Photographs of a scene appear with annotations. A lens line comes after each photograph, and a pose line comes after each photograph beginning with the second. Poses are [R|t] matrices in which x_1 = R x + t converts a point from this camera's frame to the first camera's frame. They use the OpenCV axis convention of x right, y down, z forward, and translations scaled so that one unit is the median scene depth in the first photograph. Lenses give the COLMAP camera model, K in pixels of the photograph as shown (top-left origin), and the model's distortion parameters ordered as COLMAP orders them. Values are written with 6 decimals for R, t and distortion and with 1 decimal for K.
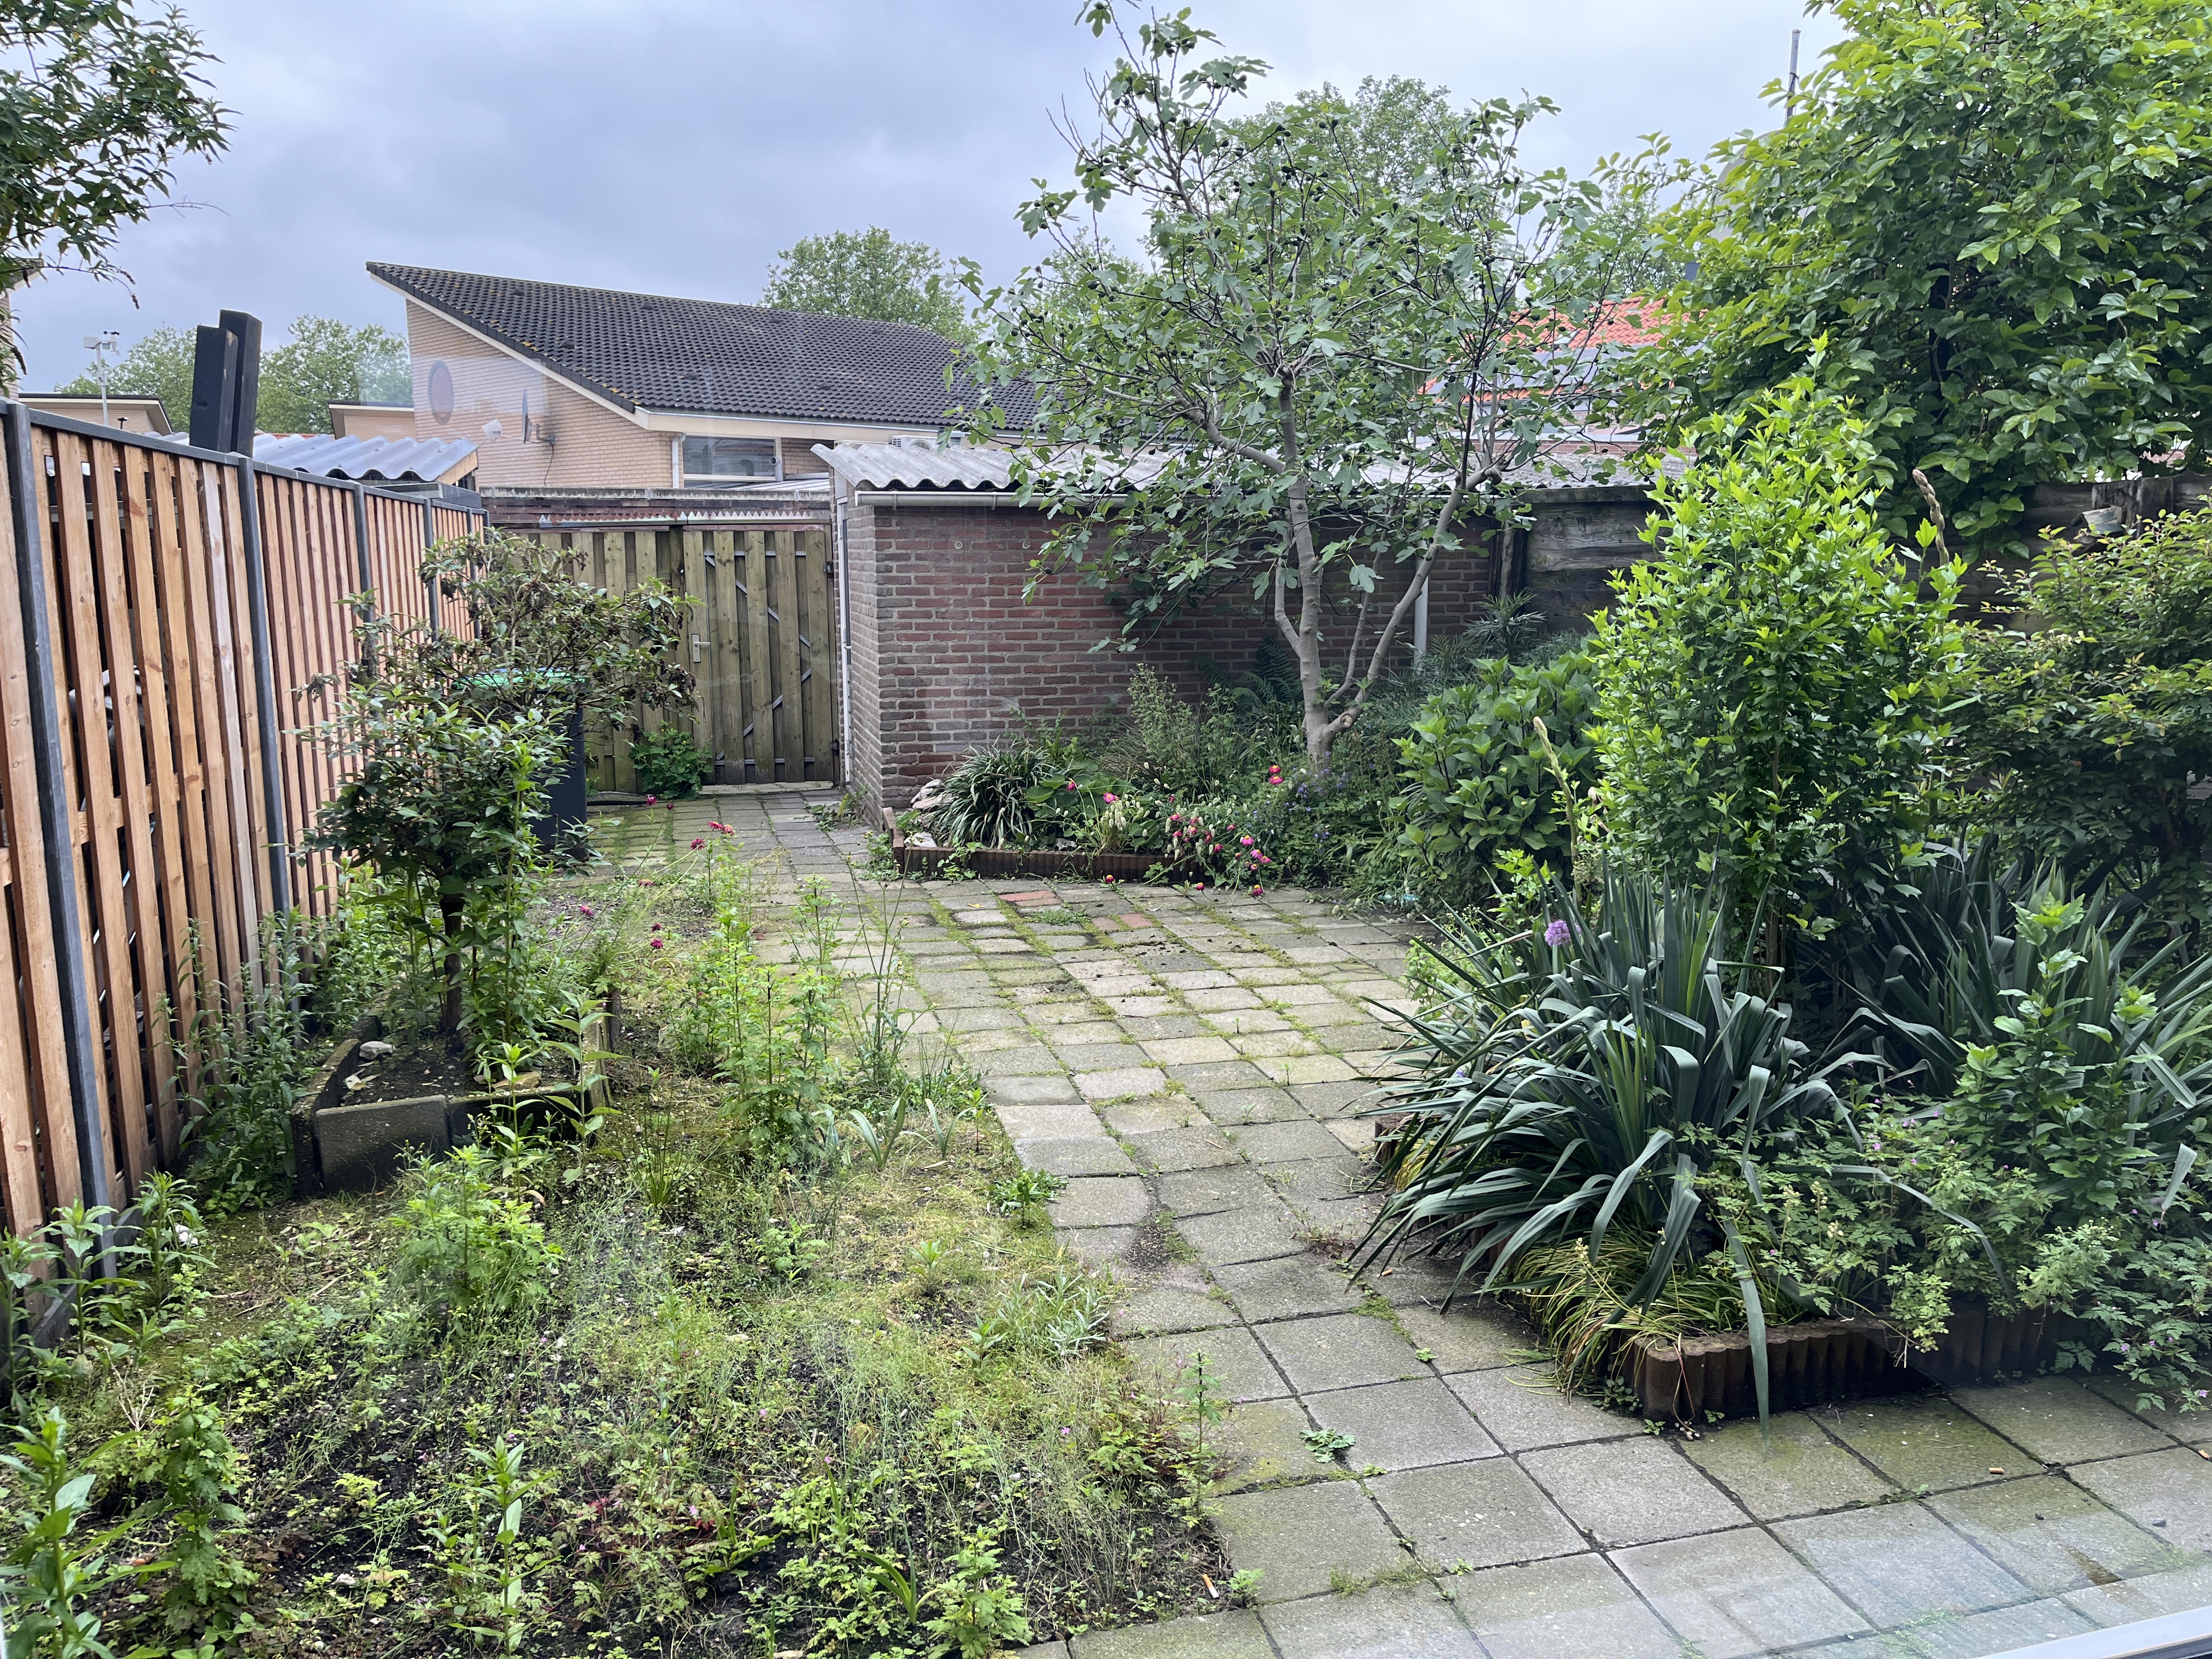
lens RADIAL K [[1656.8, 0, 1106.1], [0, 1656.8, 833.3], [0, 0, 1]] dist [0.064352, -0.002542]
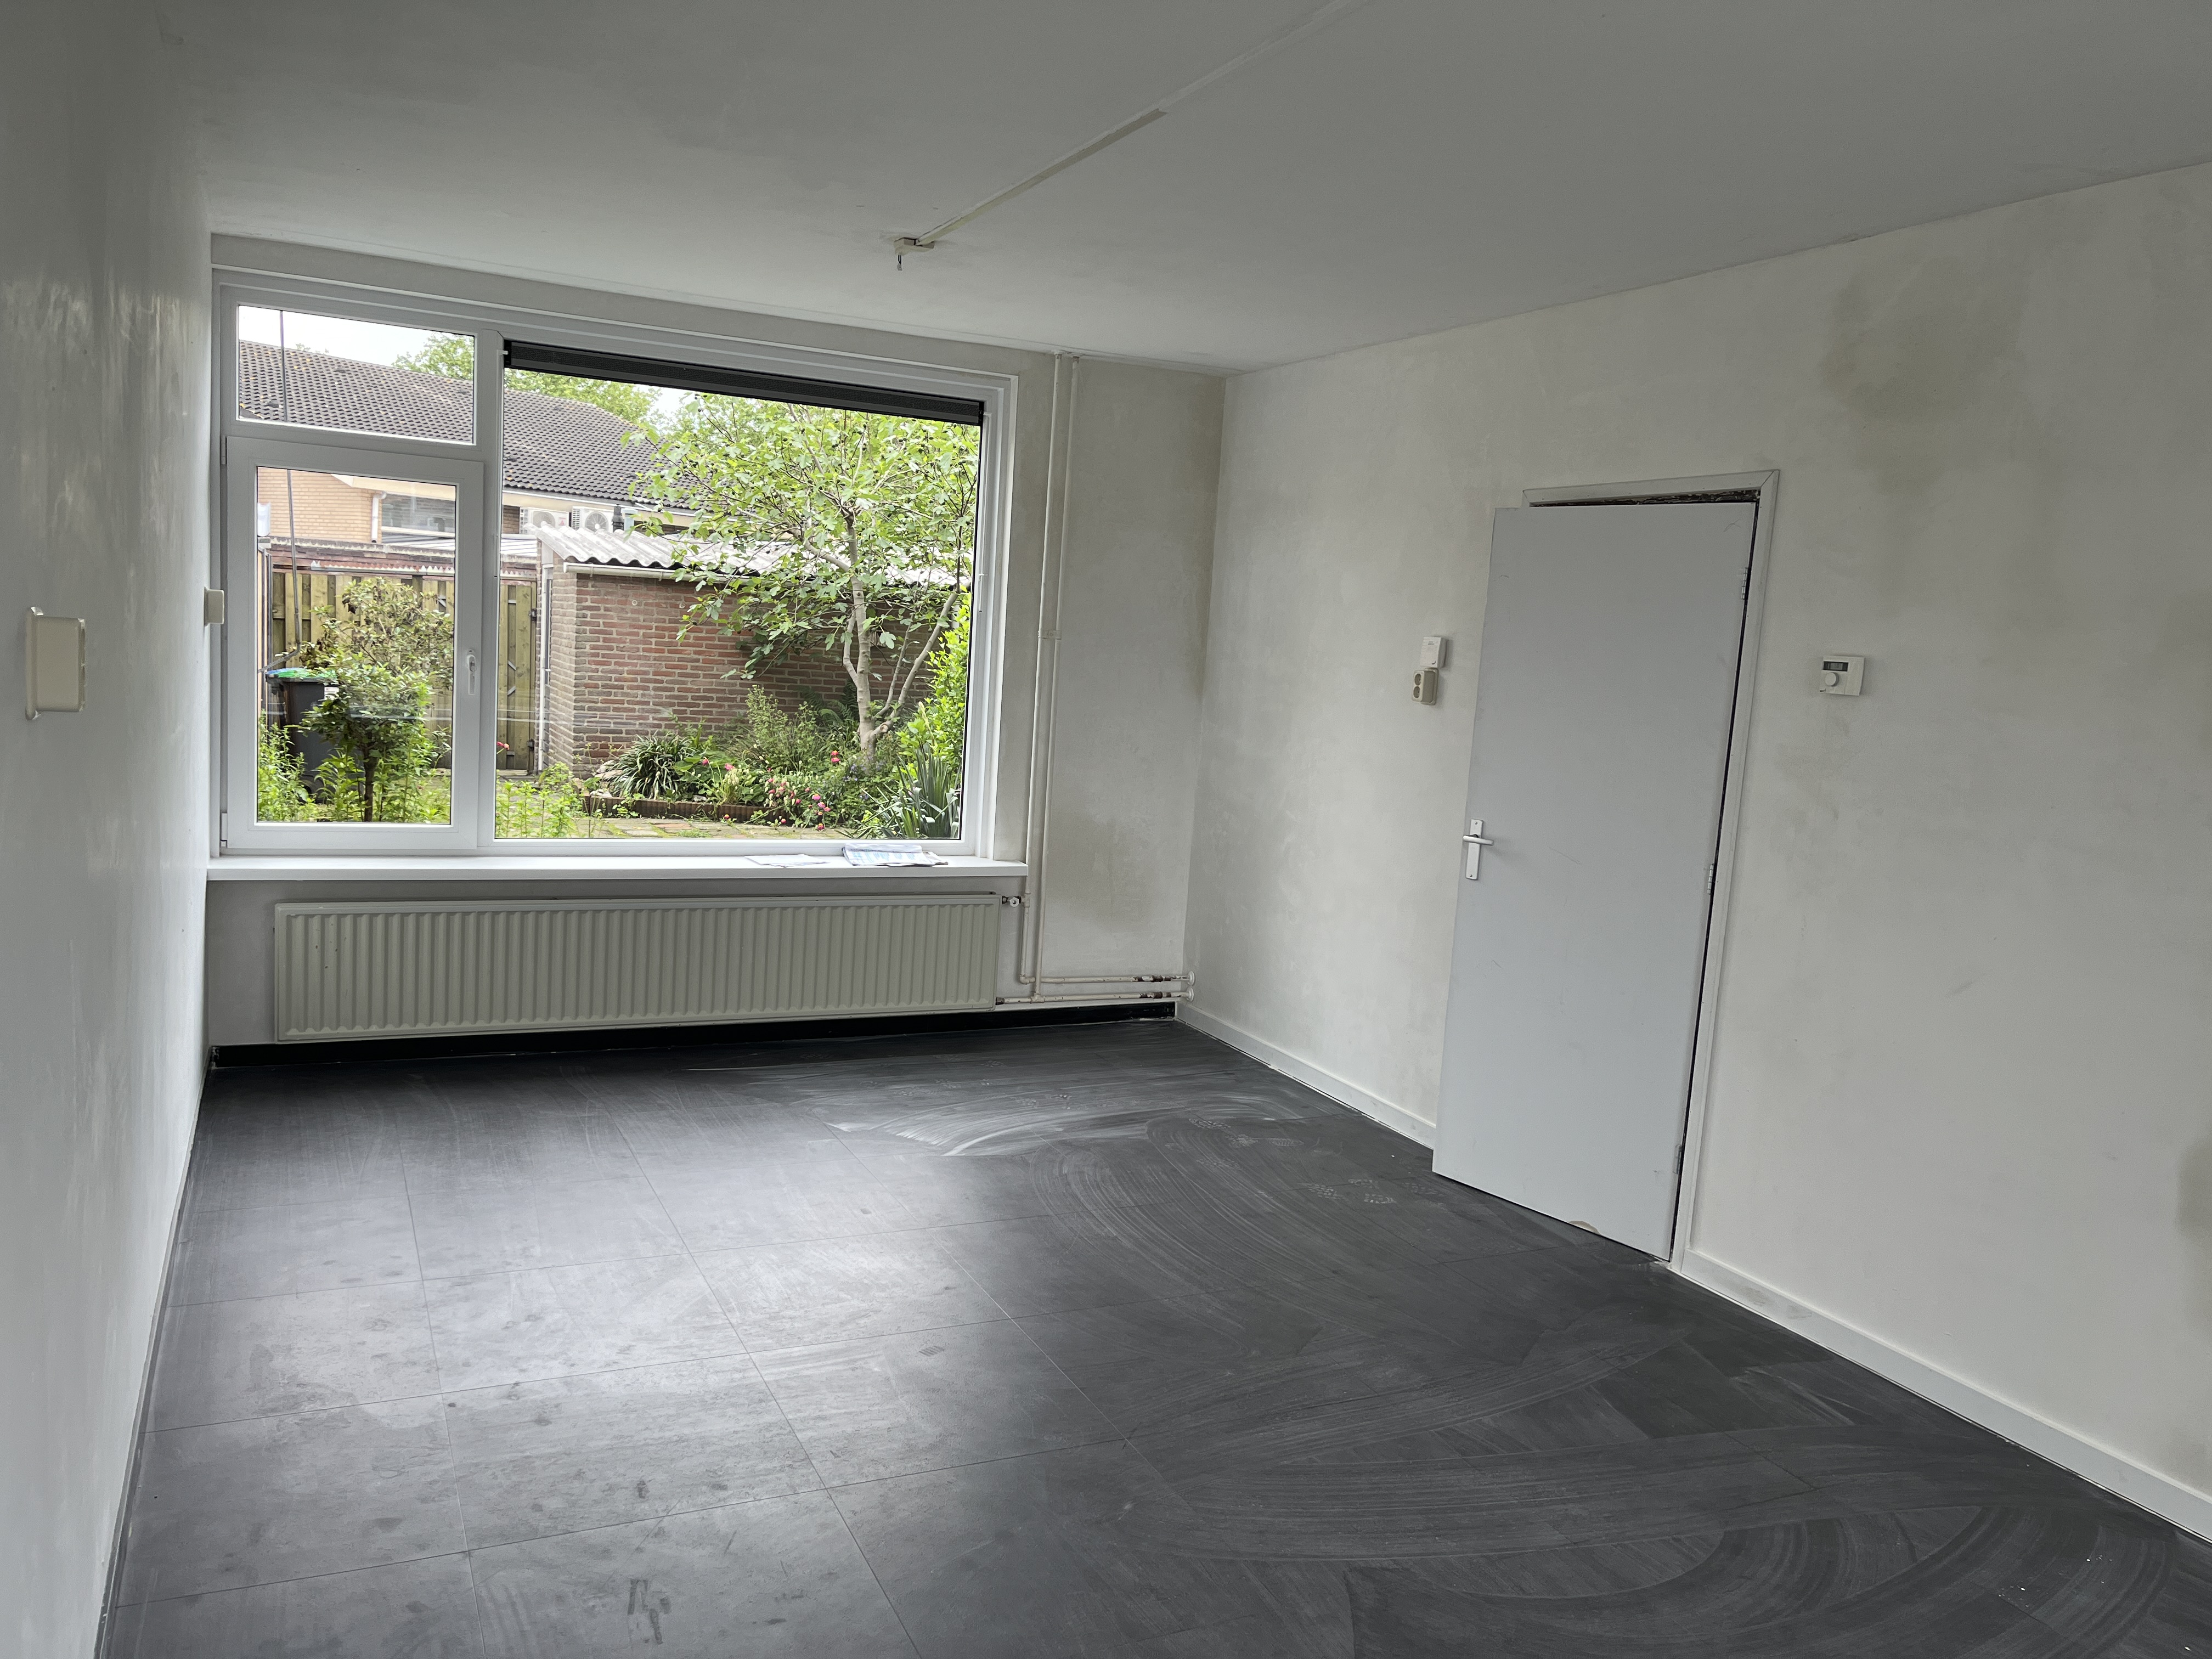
lens RADIAL K [[1656.8, 0, 1109.4], [0, 1656.8, 826.8], [0, 0, 1]] dist [0.064352, -0.002542]
pose [[0.979275, 0.036908, 0.199142, 0.041688], [-0.026912, 0.998249, -0.052670, 0.103757], [-0.200737, 0.046219, 0.978554, -0.593365]]
